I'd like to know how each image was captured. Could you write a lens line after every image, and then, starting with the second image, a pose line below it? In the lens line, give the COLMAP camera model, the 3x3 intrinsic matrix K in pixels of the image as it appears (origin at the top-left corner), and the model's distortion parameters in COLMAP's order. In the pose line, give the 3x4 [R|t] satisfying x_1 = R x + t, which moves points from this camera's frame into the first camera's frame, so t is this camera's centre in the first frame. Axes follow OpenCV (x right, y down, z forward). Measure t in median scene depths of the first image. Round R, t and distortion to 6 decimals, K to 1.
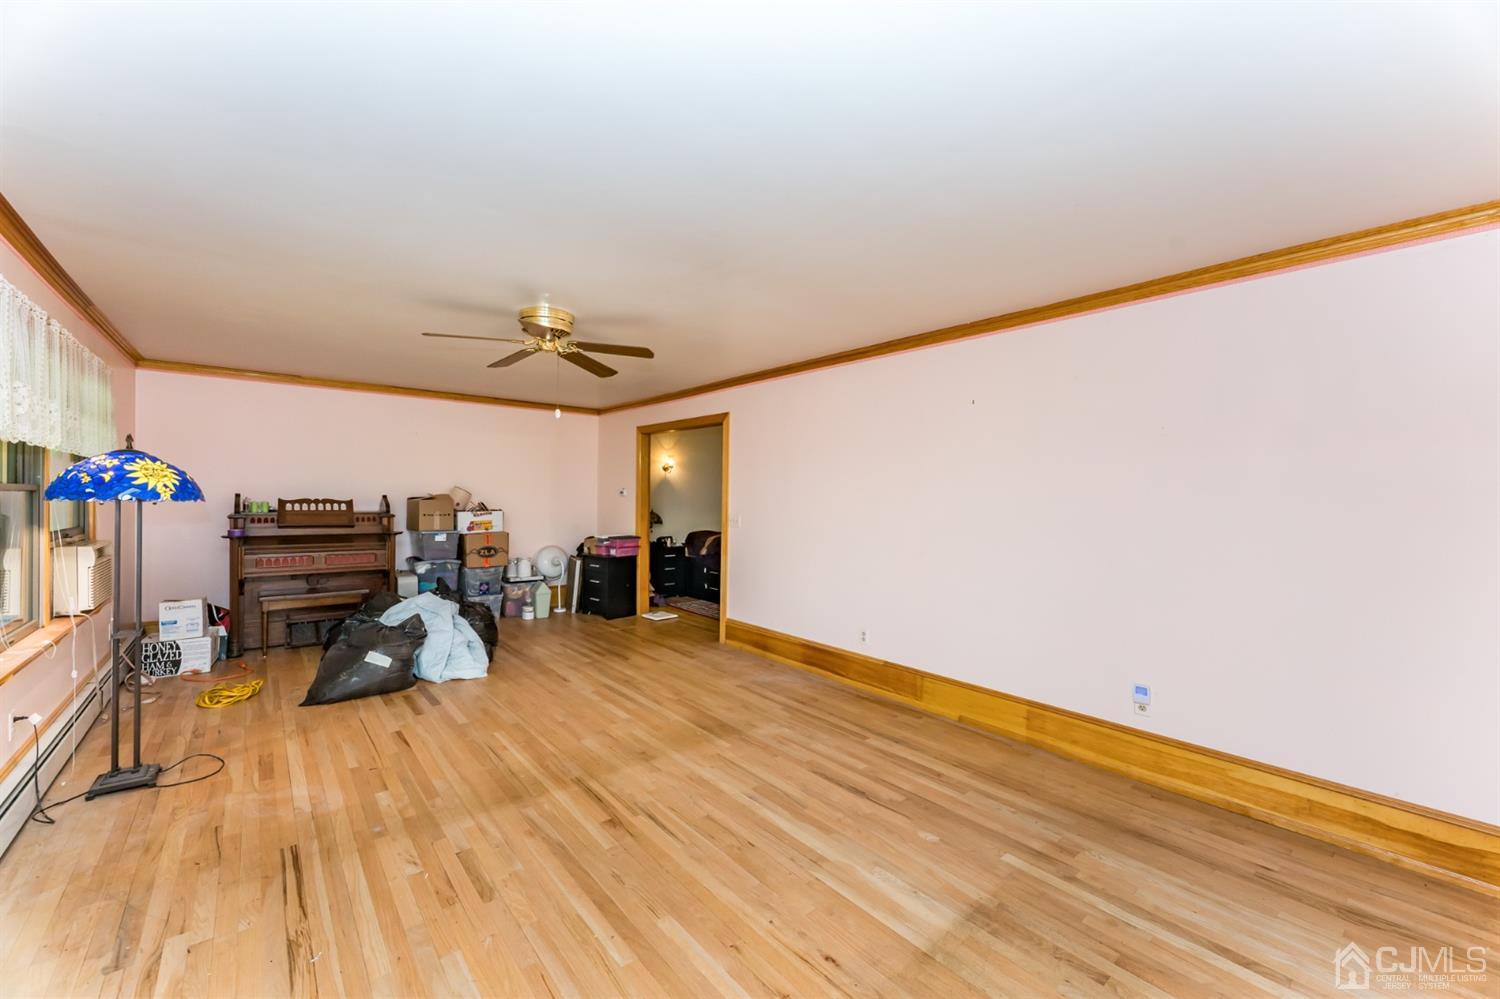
lens RADIAL K [[596.7, 0, 746.2], [0, 596.7, 496.6], [0, 0, 1]] dist [0.002299, -0.001032]
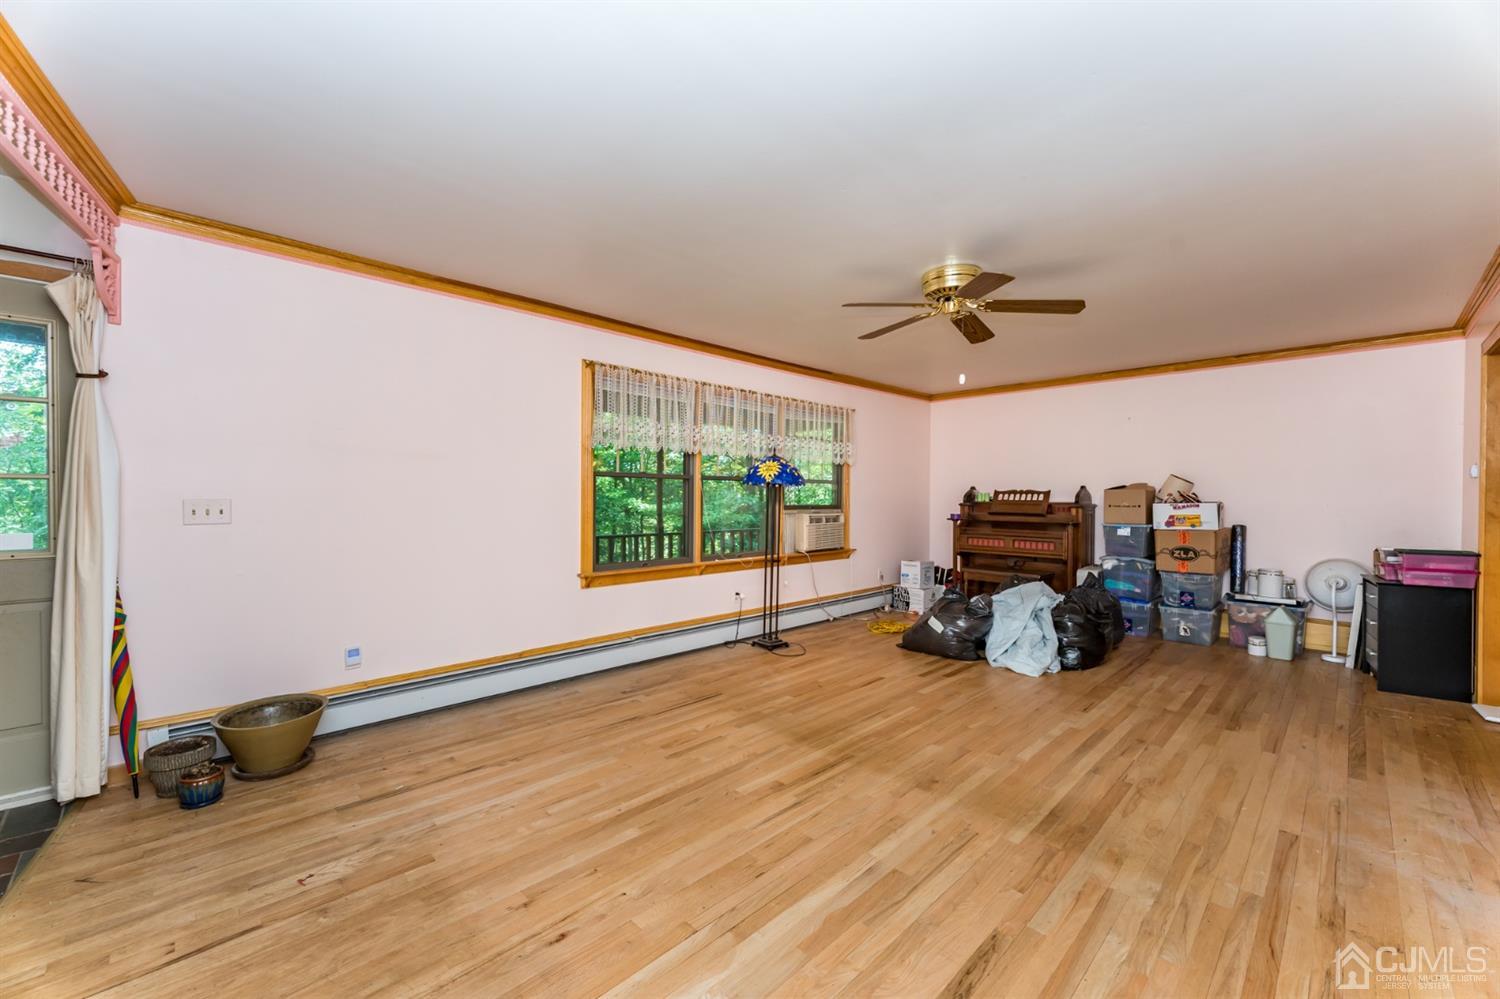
lens RADIAL K [[596.7, 0, 743.5], [0, 596.7, 504.2], [0, 0, 1]] dist [0.002299, -0.001032]
pose [[0.079586, 0.001120, -0.996827, 0.512061], [-0.004098, 0.999991, 0.000797, 0.046145], [0.996820, 0.004022, 0.079590, 0.567508]]
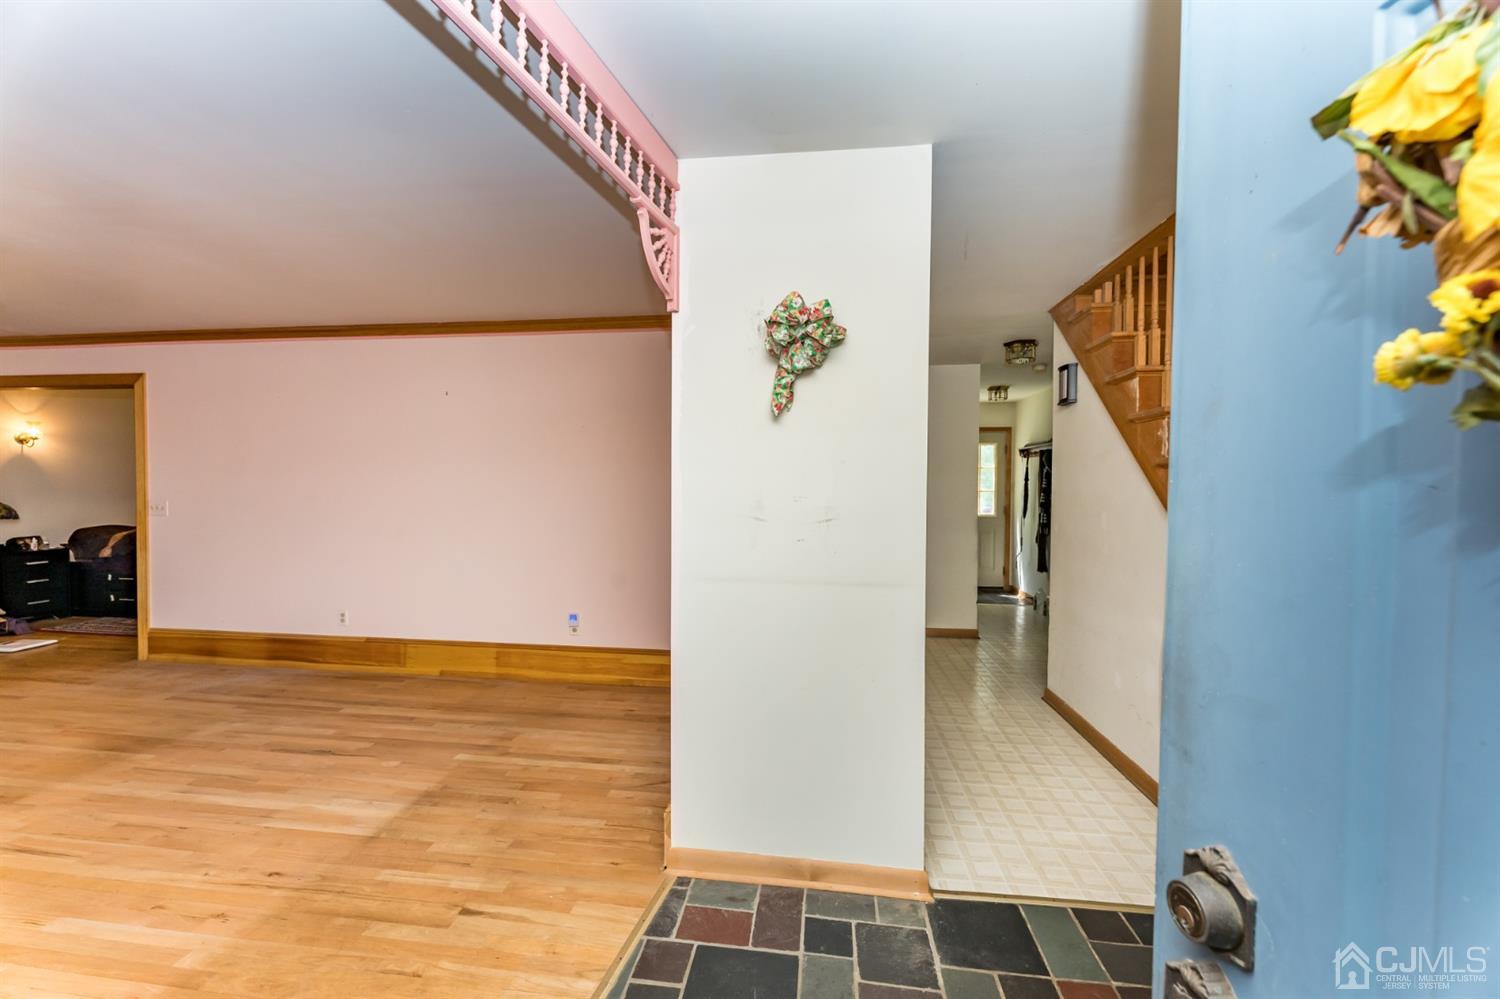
lens RADIAL K [[596.7, 0, 748.2], [0, 596.7, 501.7], [0, 0, 1]] dist [0.002299, -0.001032]
pose [[0.731698, -0.025385, 0.681157, 0.020372], [0.003446, 0.999431, 0.033546, 0.010588], [-0.681621, -0.022198, 0.731369, -0.210997]]
